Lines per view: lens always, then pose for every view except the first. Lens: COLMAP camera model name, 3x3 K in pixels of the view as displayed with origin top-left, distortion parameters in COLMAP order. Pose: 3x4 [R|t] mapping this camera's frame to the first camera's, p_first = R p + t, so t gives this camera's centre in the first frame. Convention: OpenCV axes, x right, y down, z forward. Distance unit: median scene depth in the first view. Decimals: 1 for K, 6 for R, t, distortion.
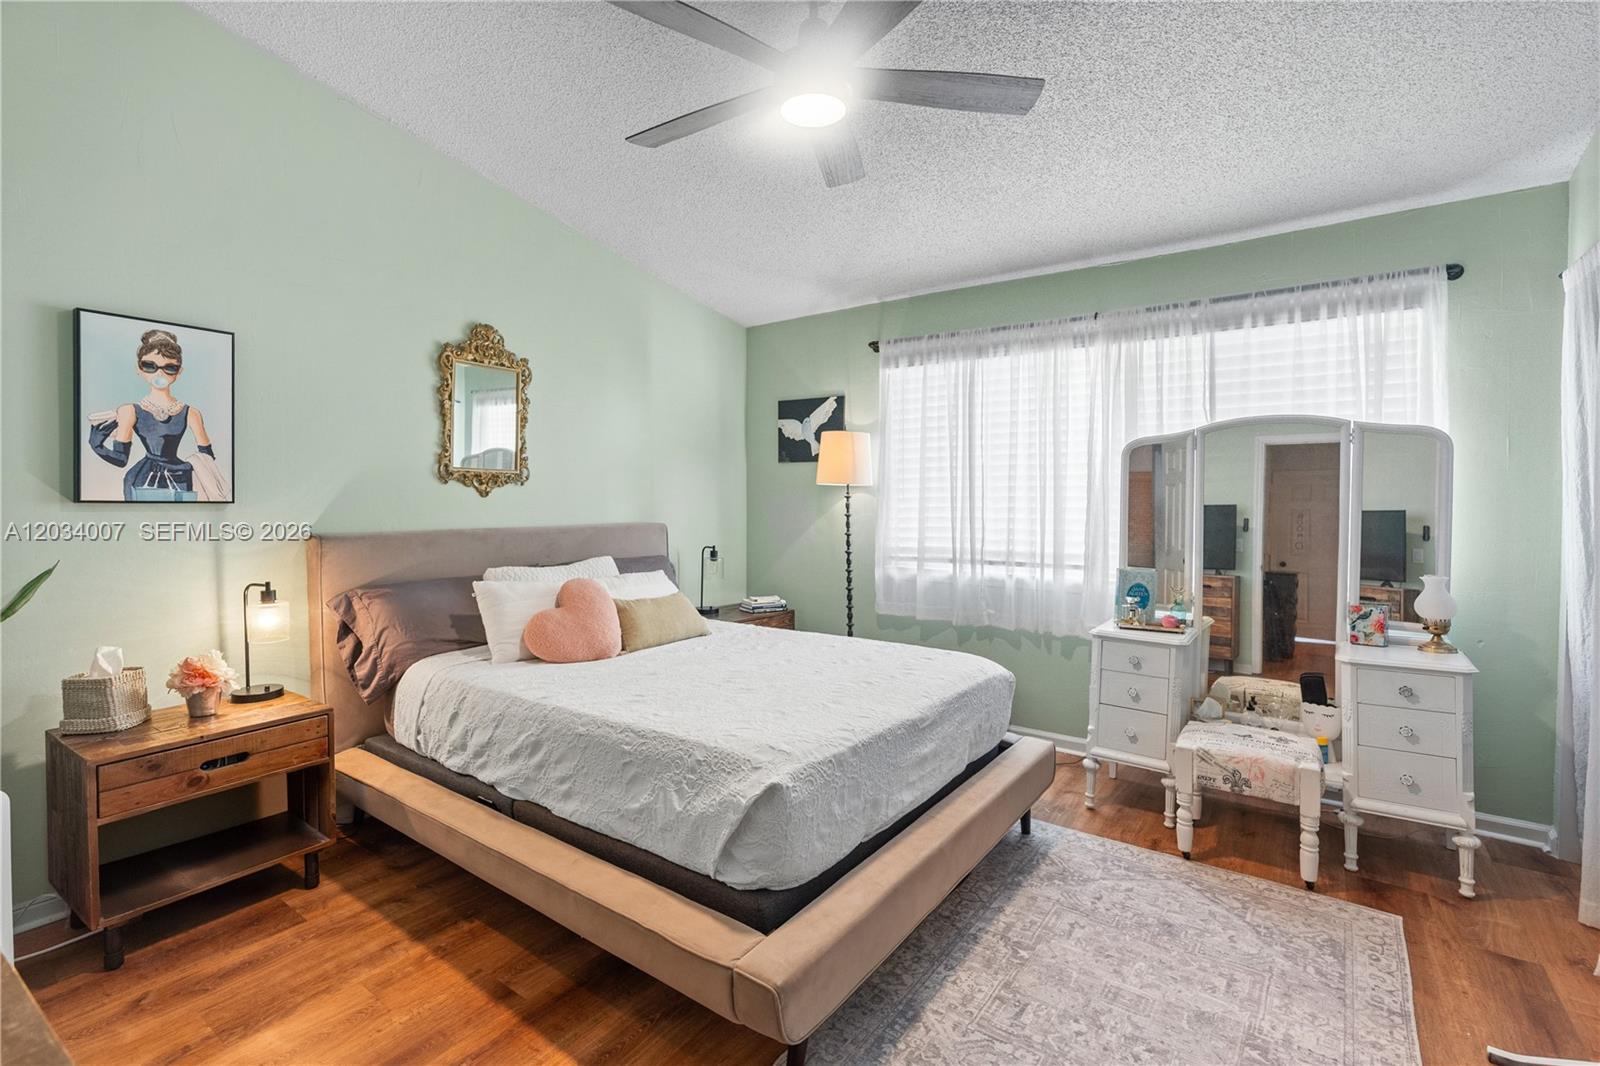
lens RADIAL K [[729.3, 0, 797.4], [0, 729.3, 509.0], [0, 0, 1]] dist [0.000712, 0.002400]
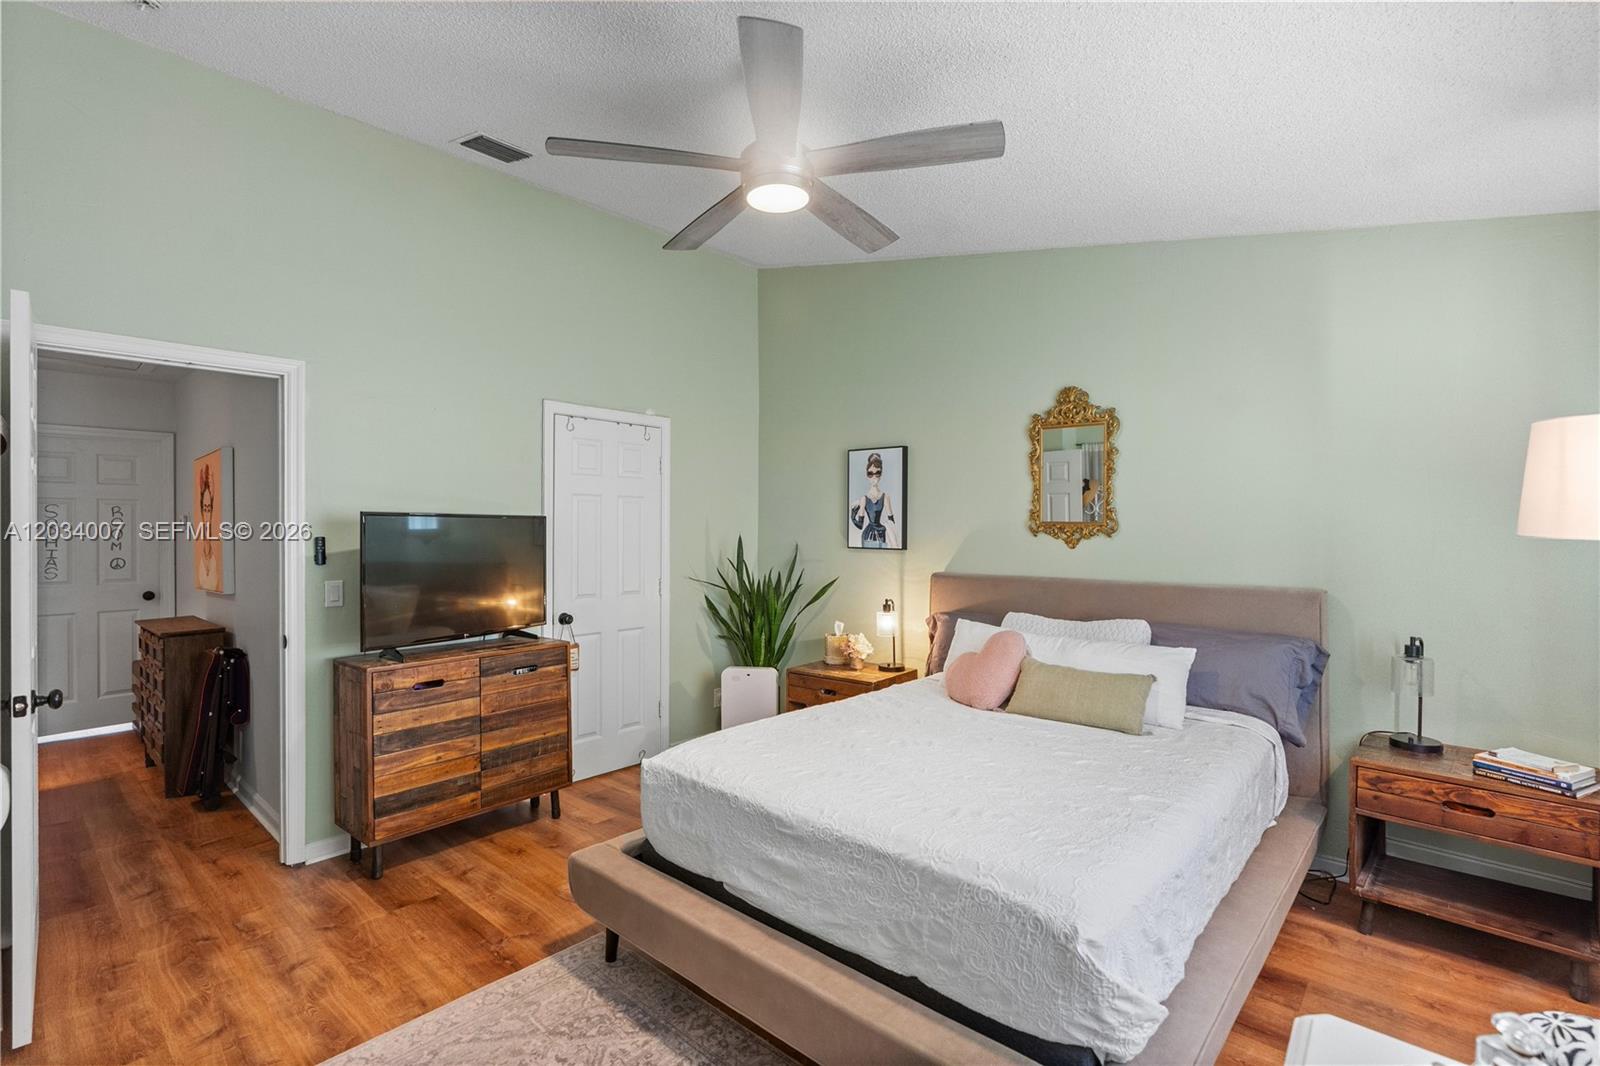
lens RADIAL K [[729.3, 0, 799.8], [0, 729.3, 531.9], [0, 0, 1]] dist [0.000712, 0.002400]
pose [[-0.098649, 0.002782, -0.995118, 0.936927], [-0.015339, 0.999873, 0.004316, -0.055297], [0.995004, 0.015689, -0.098594, 0.998549]]
